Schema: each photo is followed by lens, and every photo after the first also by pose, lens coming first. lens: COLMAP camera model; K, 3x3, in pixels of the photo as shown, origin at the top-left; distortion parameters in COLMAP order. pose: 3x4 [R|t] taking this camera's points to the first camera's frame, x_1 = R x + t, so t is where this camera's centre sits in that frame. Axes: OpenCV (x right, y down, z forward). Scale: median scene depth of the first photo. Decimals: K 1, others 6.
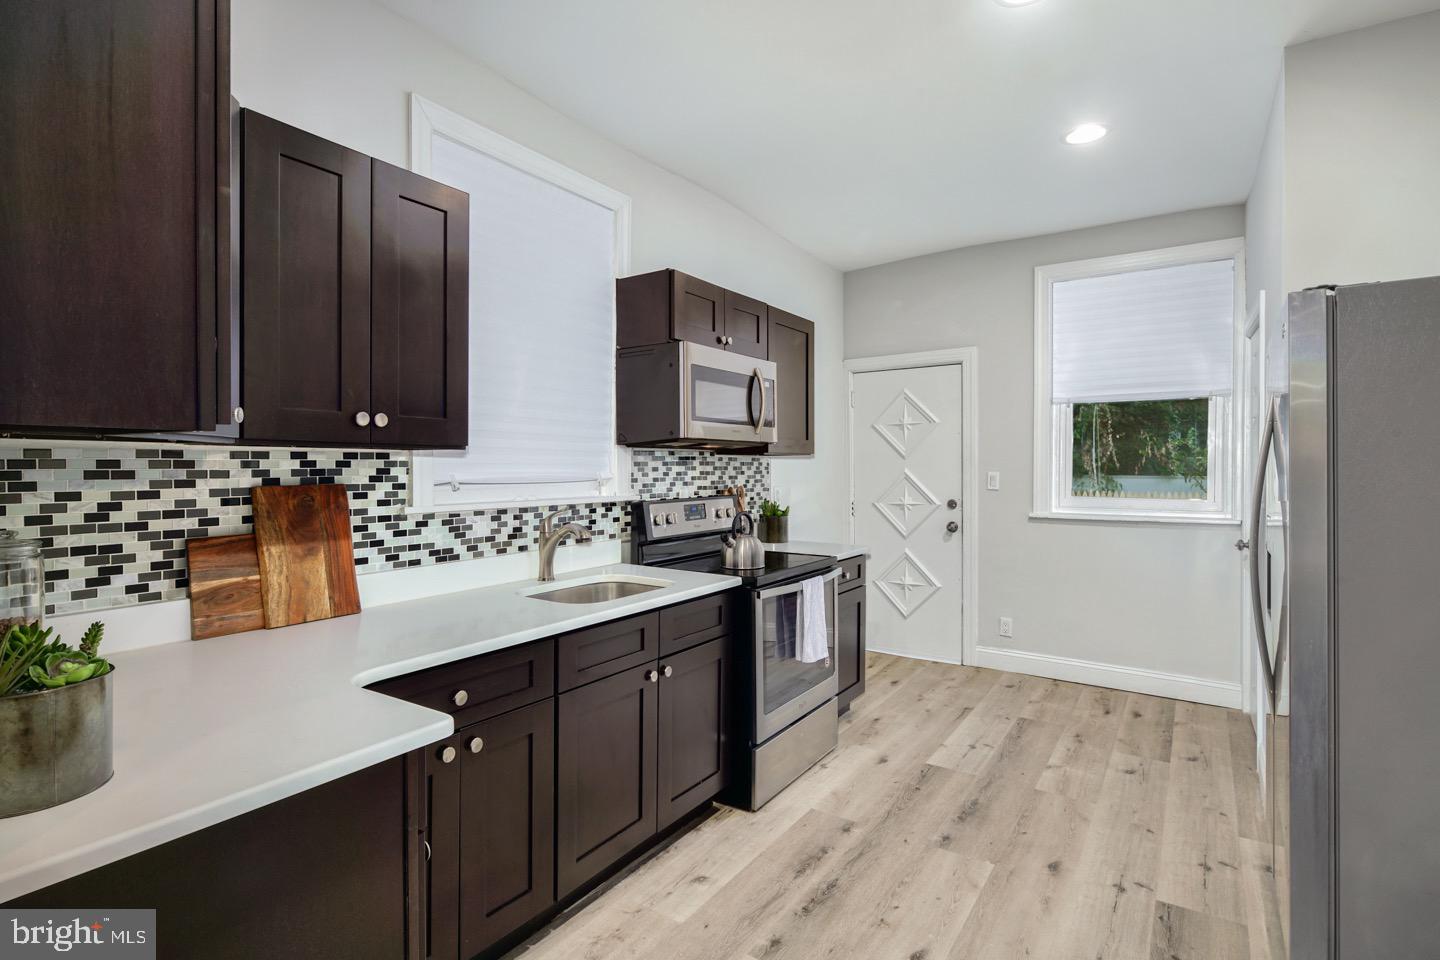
lens RADIAL K [[700.4, 0, 733.4], [0, 700.4, 470.7], [0, 0, 1]] dist [0.002227, -0.003209]
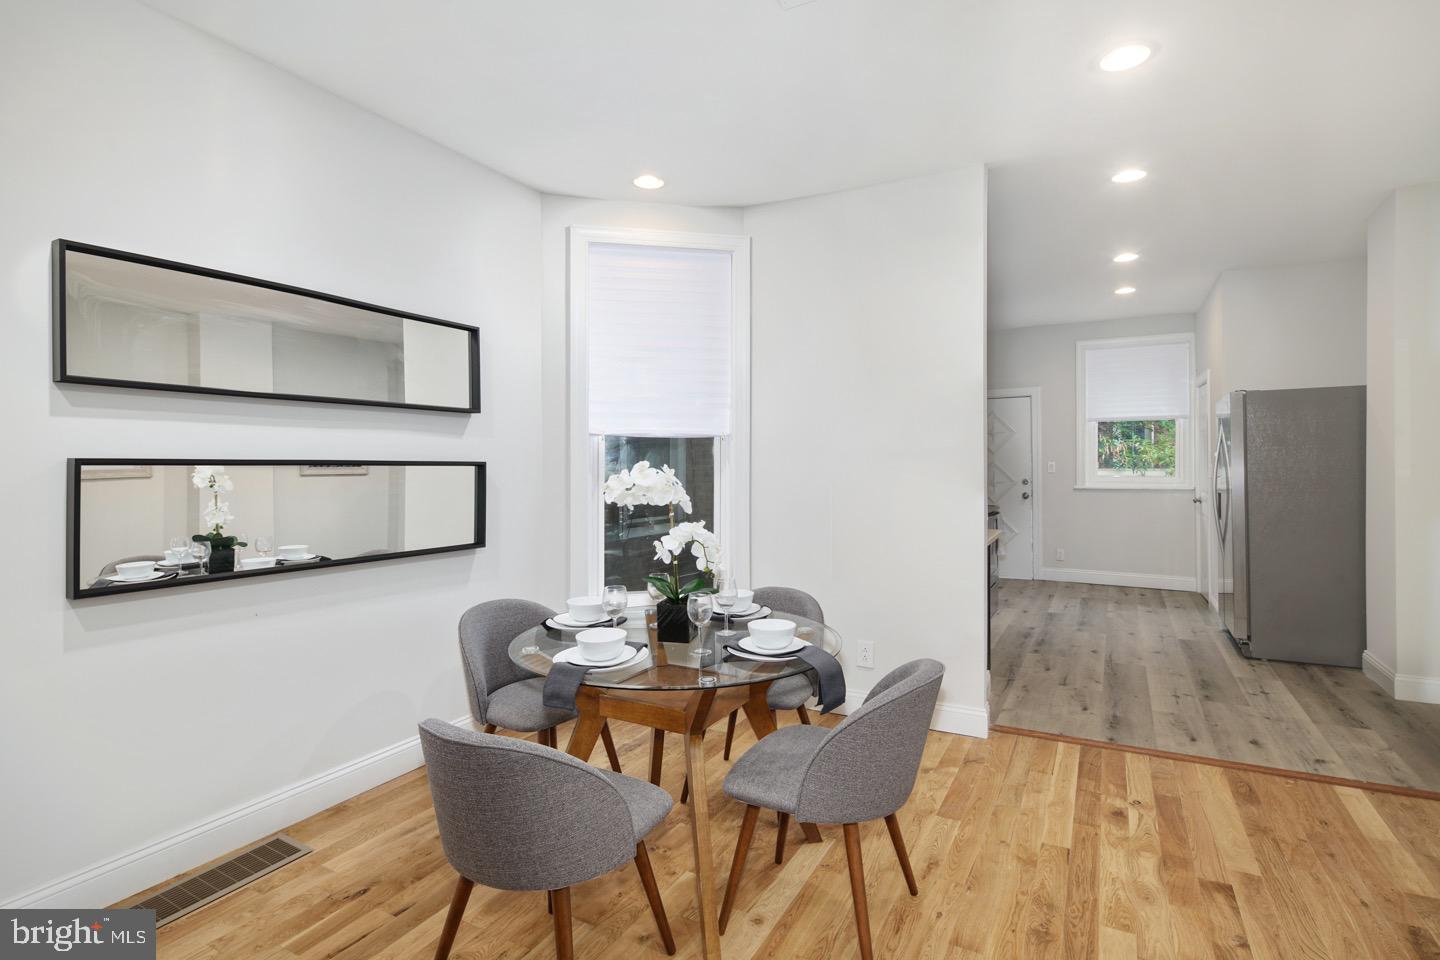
lens RADIAL K [[700.4, 0, 748.5], [0, 700.4, 463.3], [0, 0, 1]] dist [0.002227, -0.003209]
pose [[0.995087, -0.003280, 0.098952, -0.917868], [0.004274, 0.999942, -0.009841, 0.032805], [-0.098914, 0.010215, 0.995044, -1.050395]]
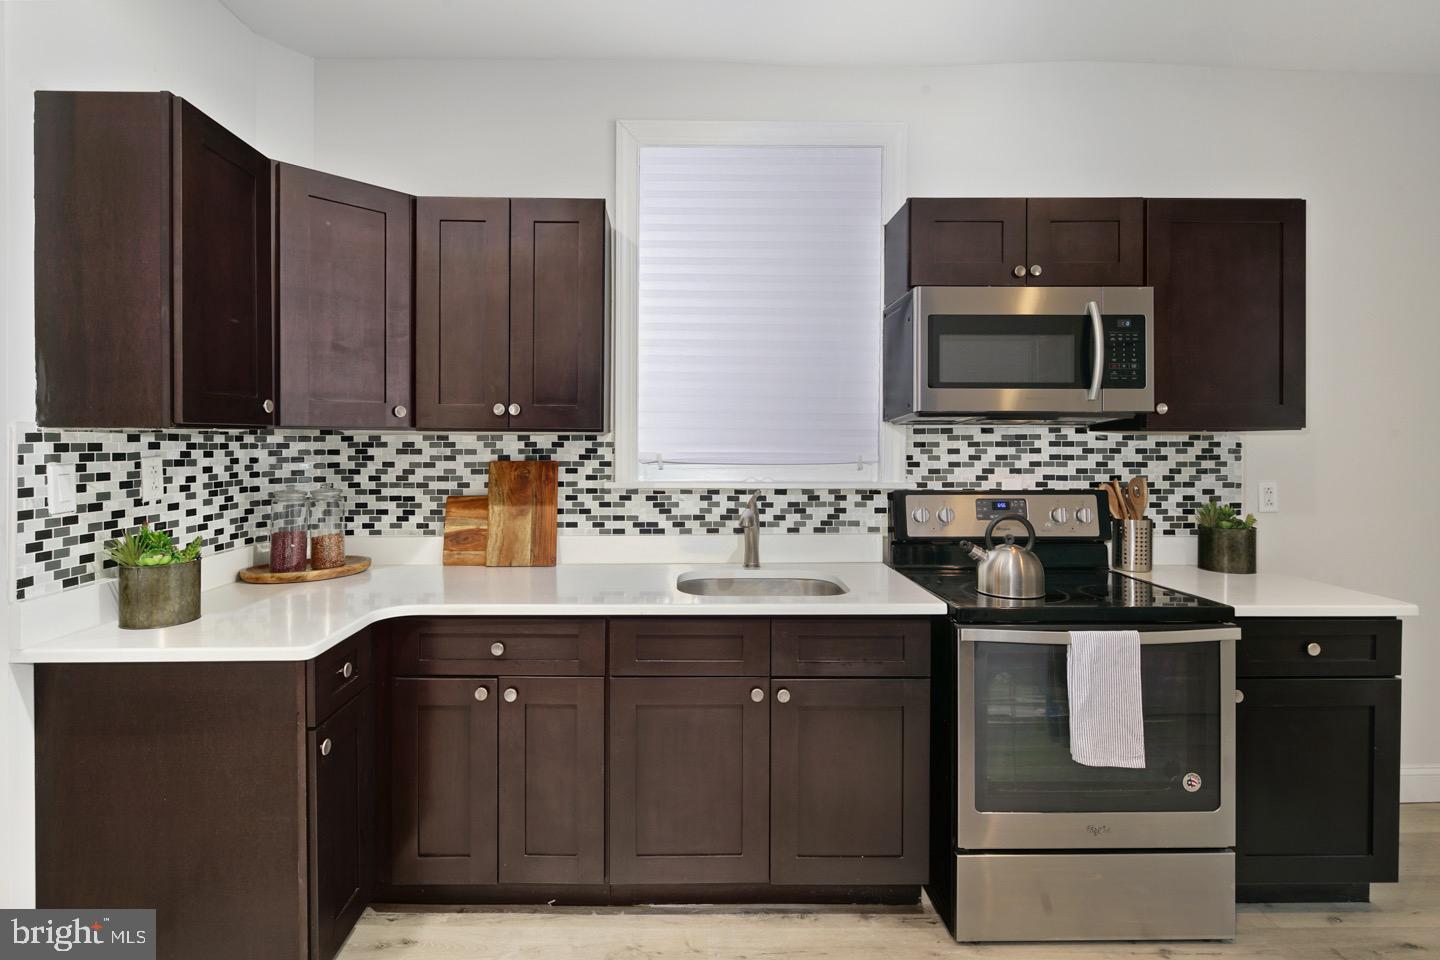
lens RADIAL K [[700.4, 0, 688.3], [0, 700.4, 442.1], [0, 0, 1]] dist [0.002227, -0.003209]
pose [[0.558743, 0.001464, -0.829339, 0.481349], [-0.007871, 0.999963, -0.003537, -0.009360], [0.829303, 0.008504, 0.558734, 0.399632]]
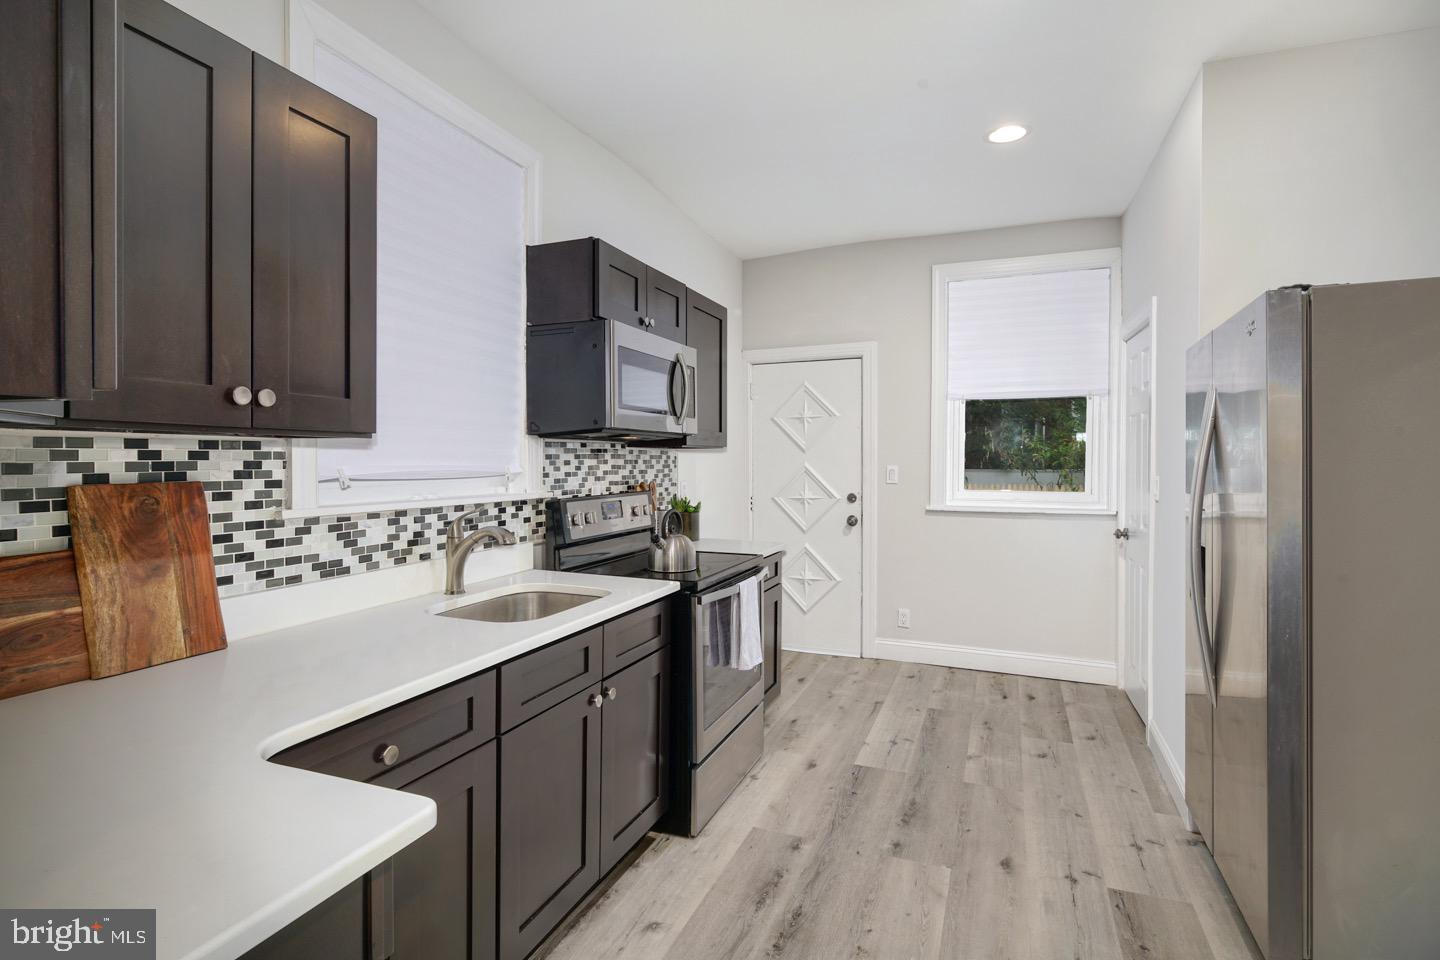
lens RADIAL K [[700.4, 0, 732.8], [0, 700.4, 468.5], [0, 0, 1]] dist [0.002227, -0.003209]
pose [[0.978454, -0.000638, 0.206465, -0.114451], [-0.000508, 0.999985, 0.005497, 0.000189], [-0.206465, -0.005483, 0.978439, 0.102684]]
